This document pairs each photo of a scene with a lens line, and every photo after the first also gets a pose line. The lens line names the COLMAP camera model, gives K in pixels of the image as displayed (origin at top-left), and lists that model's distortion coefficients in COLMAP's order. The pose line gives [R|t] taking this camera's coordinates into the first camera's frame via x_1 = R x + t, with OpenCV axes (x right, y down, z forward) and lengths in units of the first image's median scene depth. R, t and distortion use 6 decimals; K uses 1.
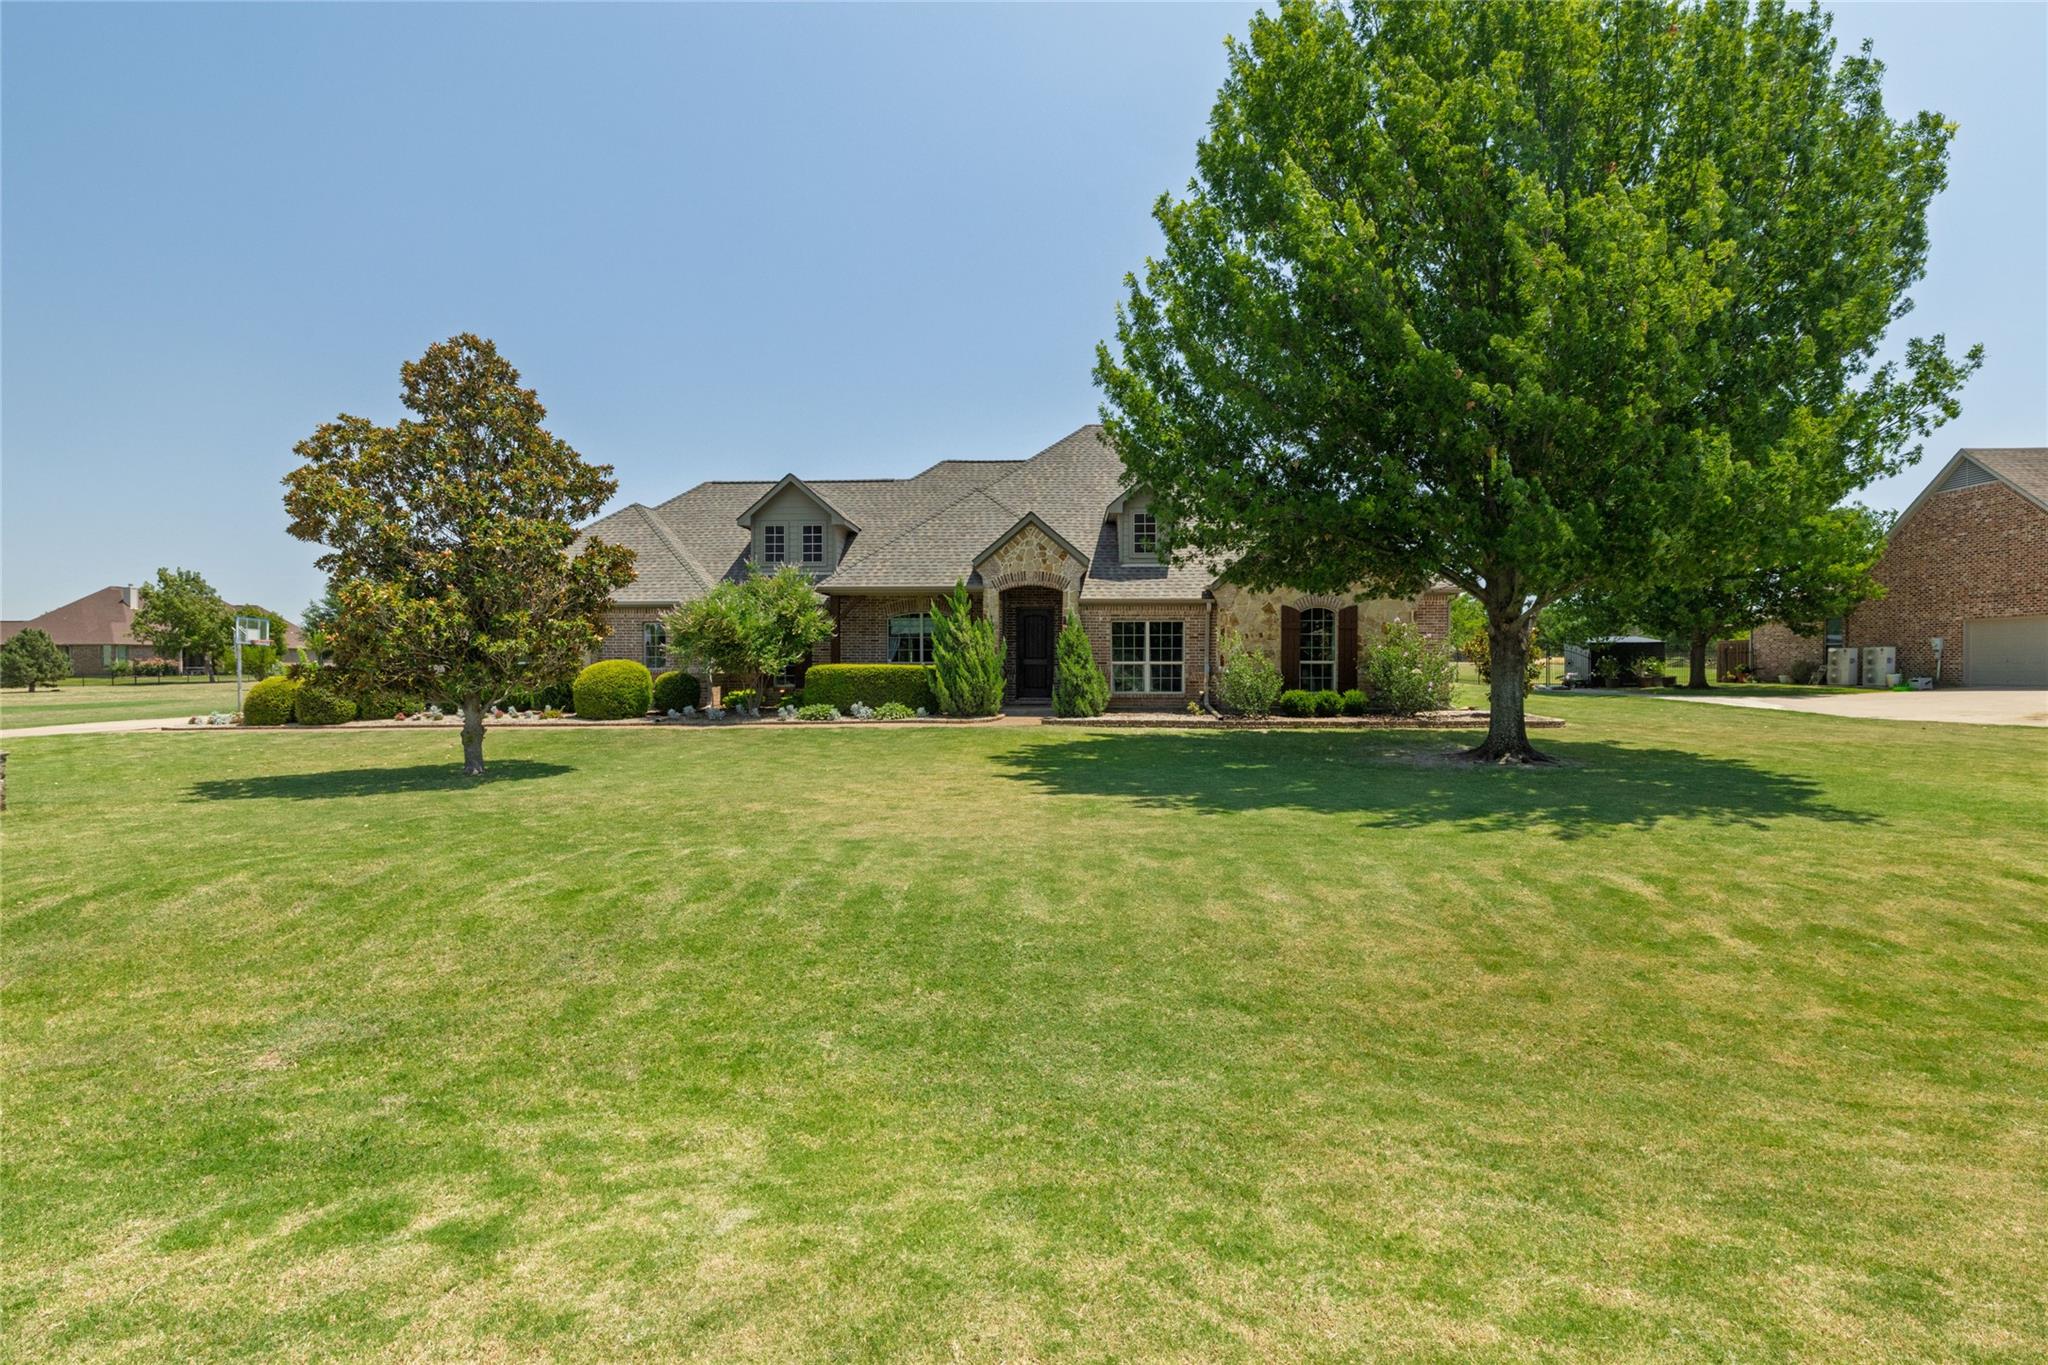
lens RADIAL K [[994.4, 0, 1022.8], [0, 994.4, 681.6], [0, 0, 1]] dist [-0.003433, -0.000231]
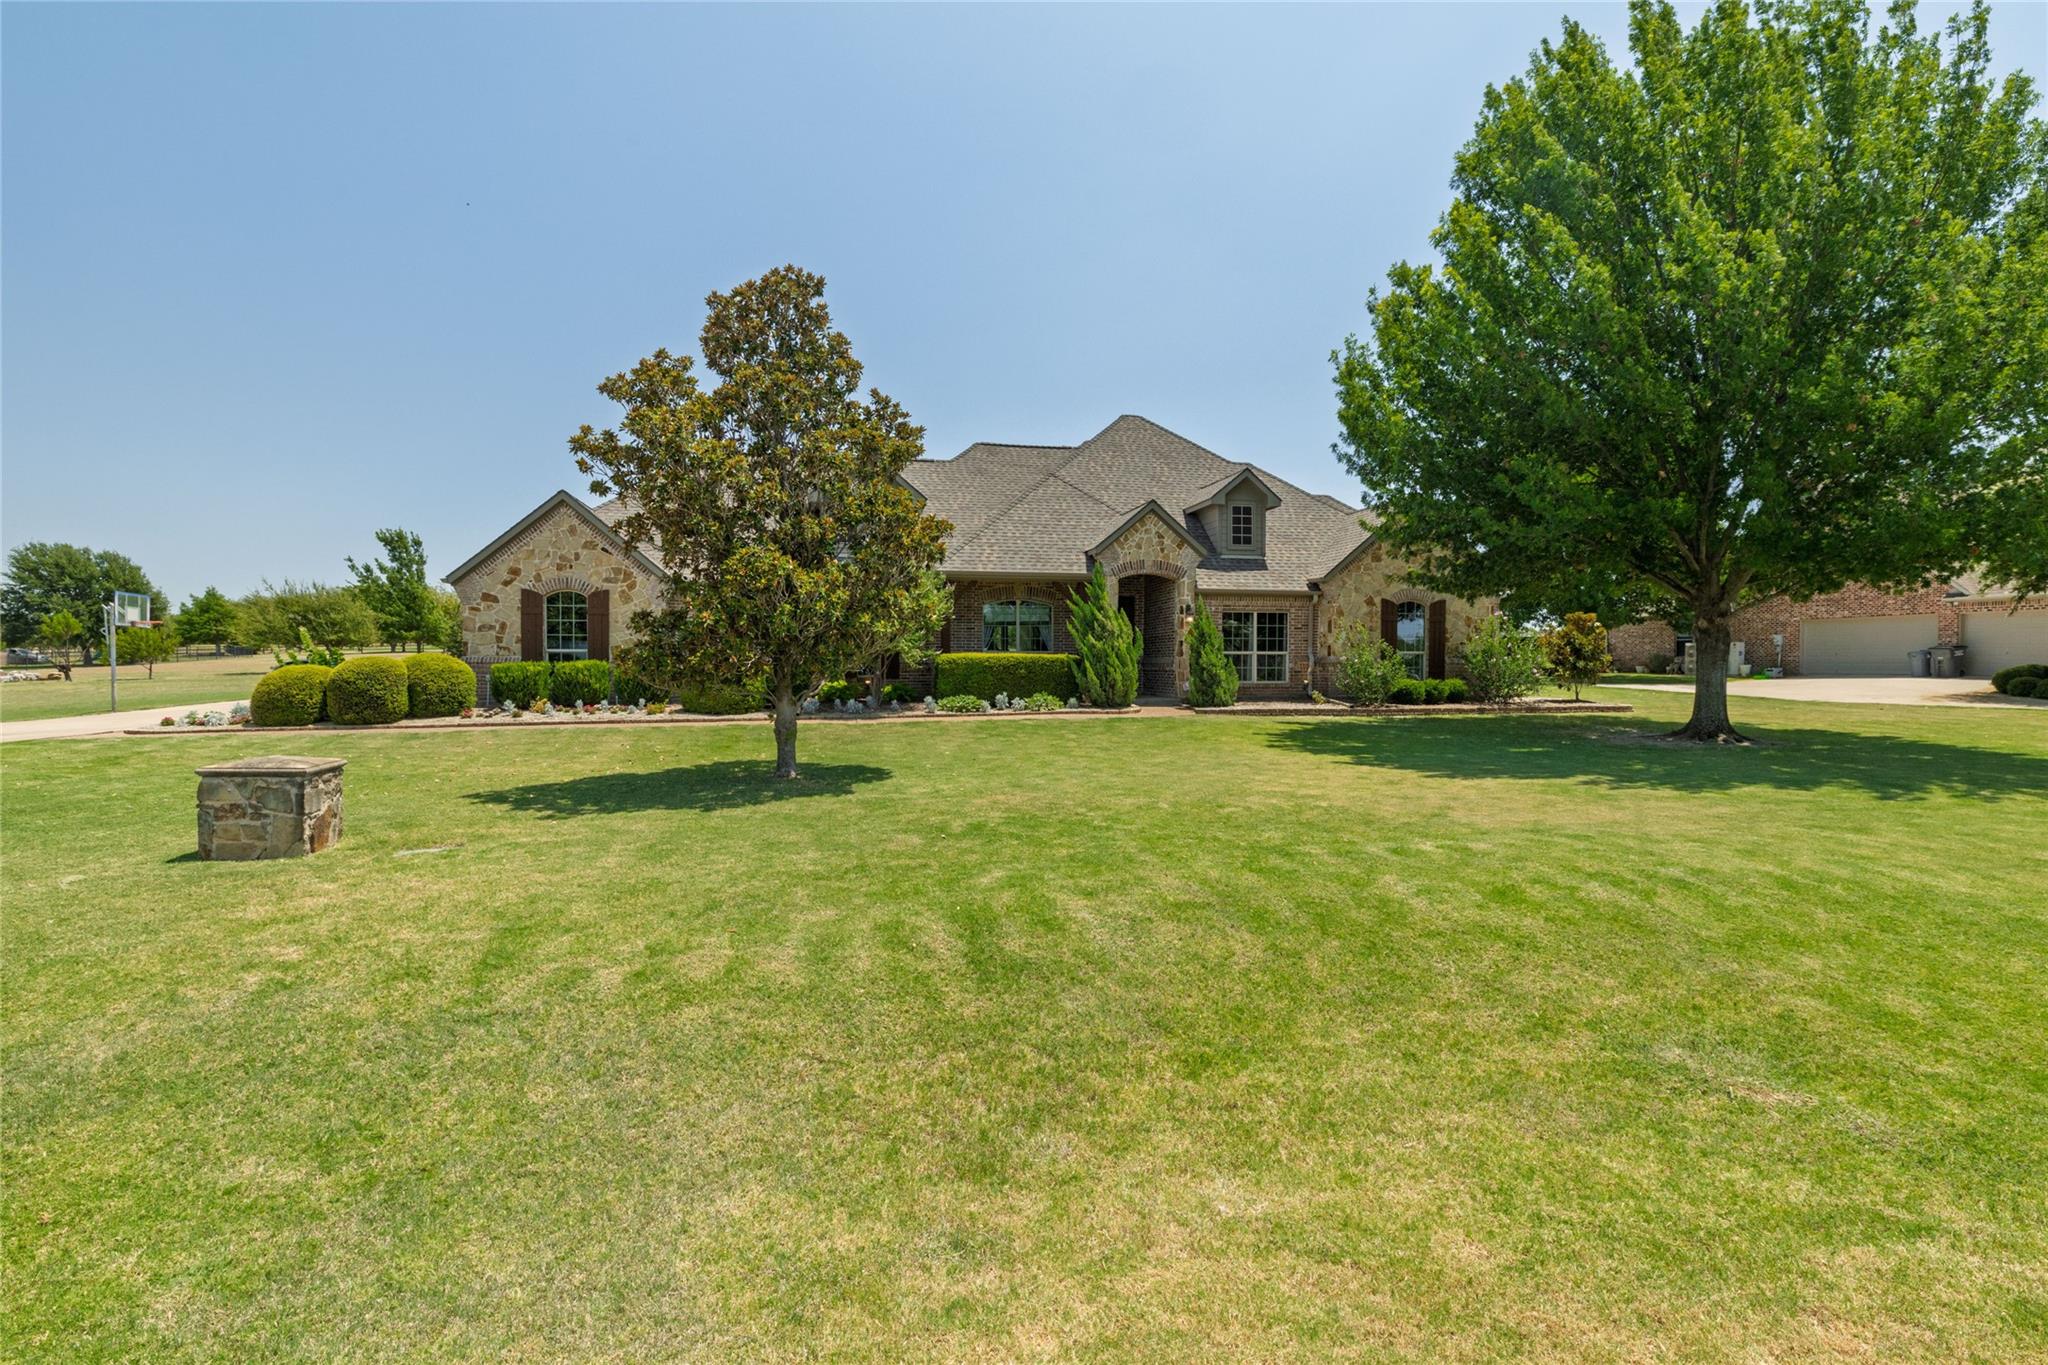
lens RADIAL K [[994.4, 0, 1021.1], [0, 994.4, 683.6], [0, 0, 1]] dist [-0.003433, -0.000231]
pose [[0.971252, -0.003859, 0.238021, -0.356058], [0.001619, 0.999953, 0.009604, 0.002639], [-0.238047, -0.008942, 0.971213, 0.070168]]
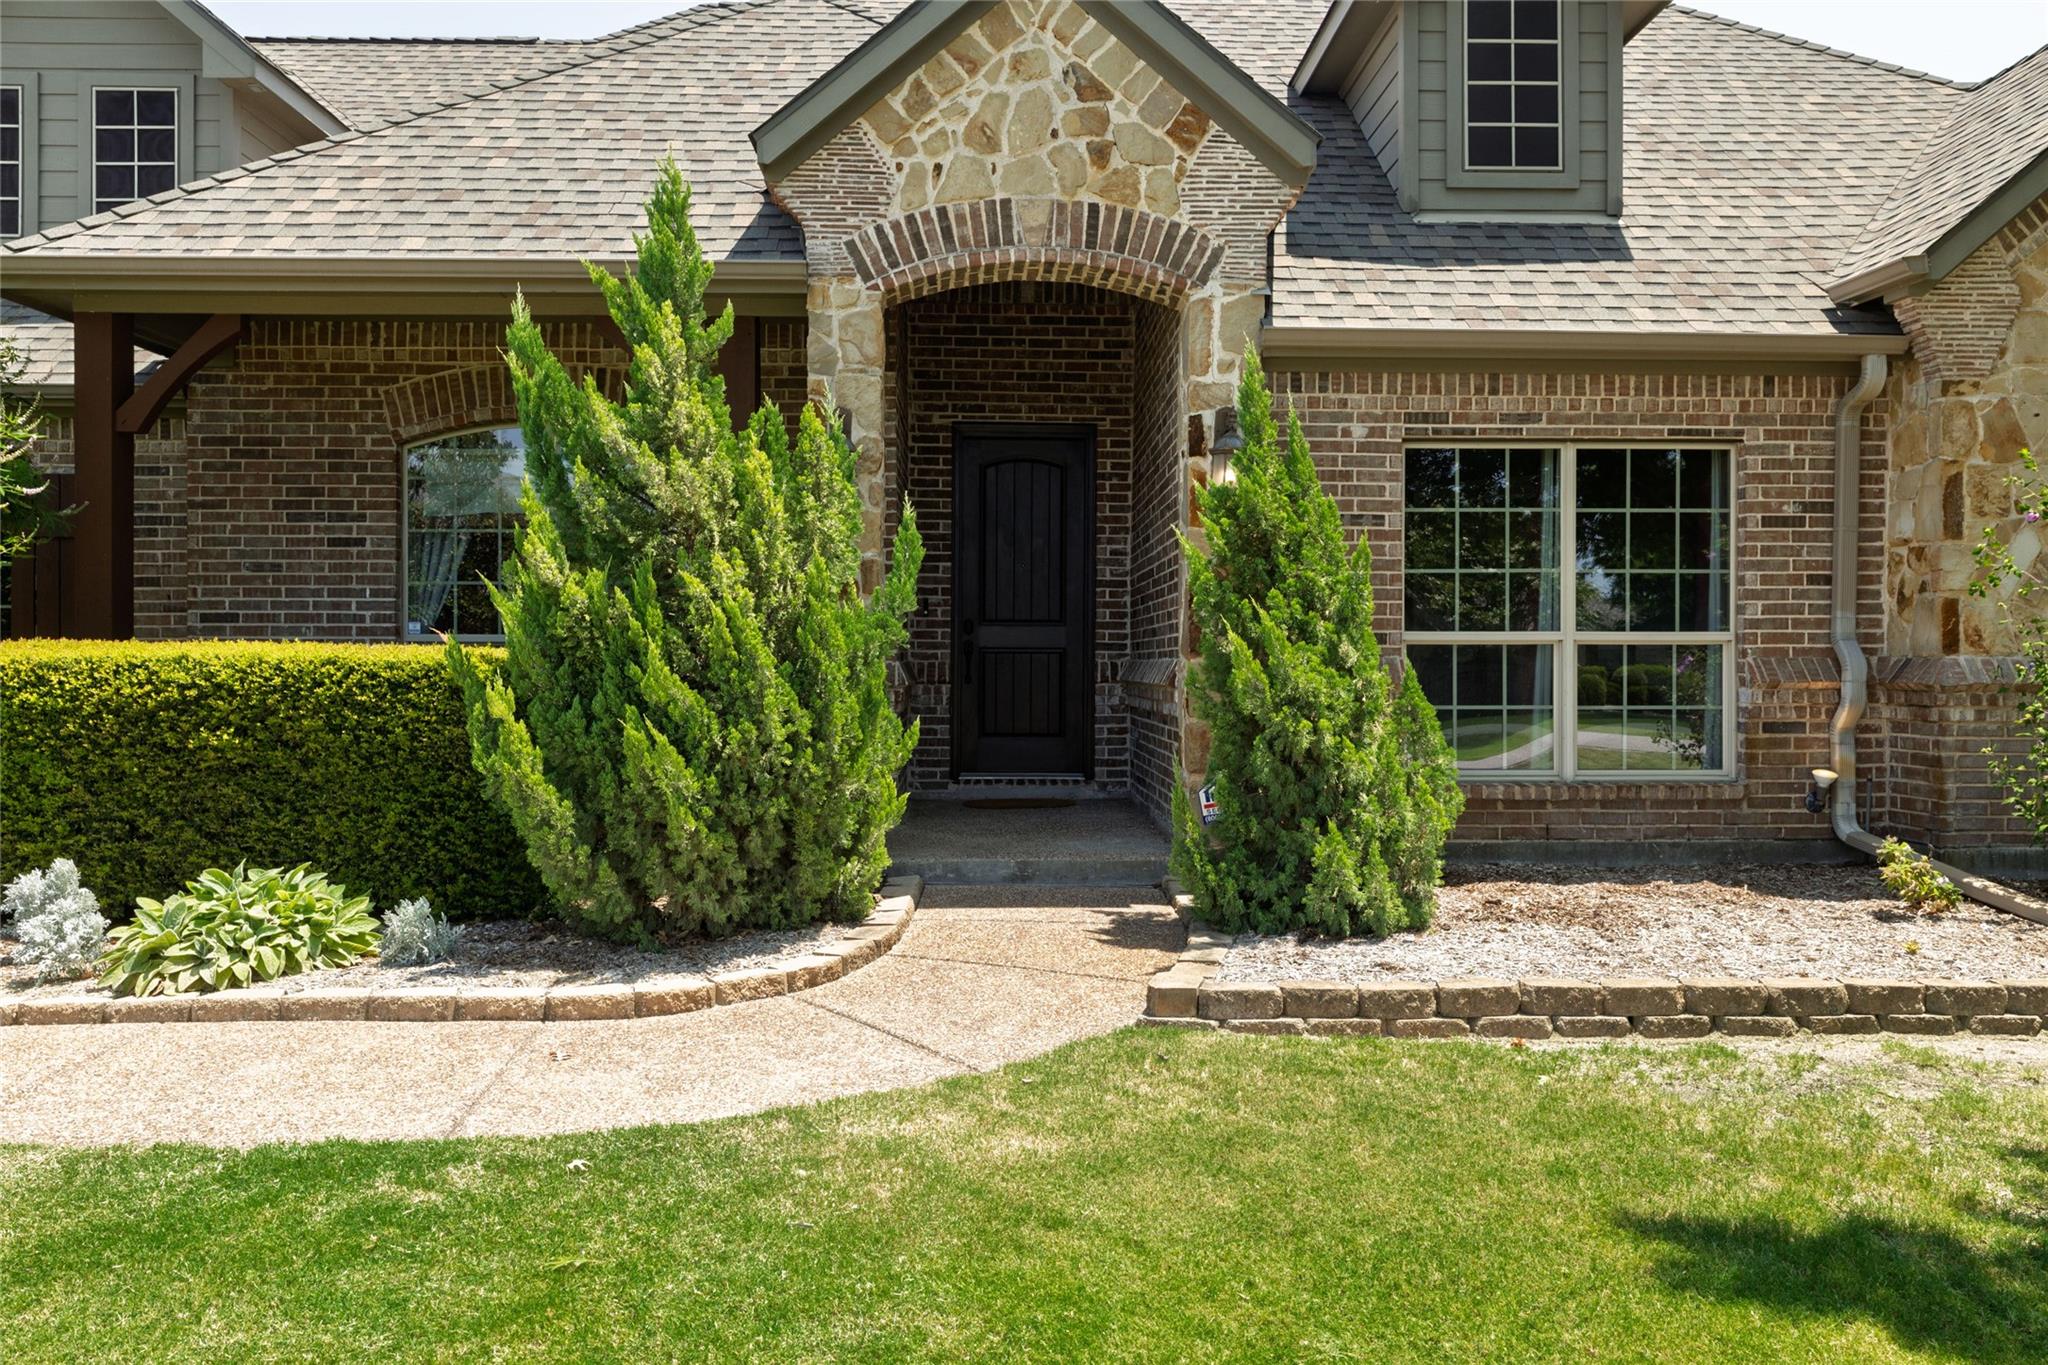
lens RADIAL K [[1476.3, 0, 1020.0], [0, 1476.3, 666.6], [0, 0, 1]] dist [-0.004473, -0.001021]
pose [[0.997597, -0.000059, 0.069285, -0.016737], [0.000471, 0.999982, -0.005940, -0.010796], [-0.069284, 0.005958, 0.997579, 0.699830]]
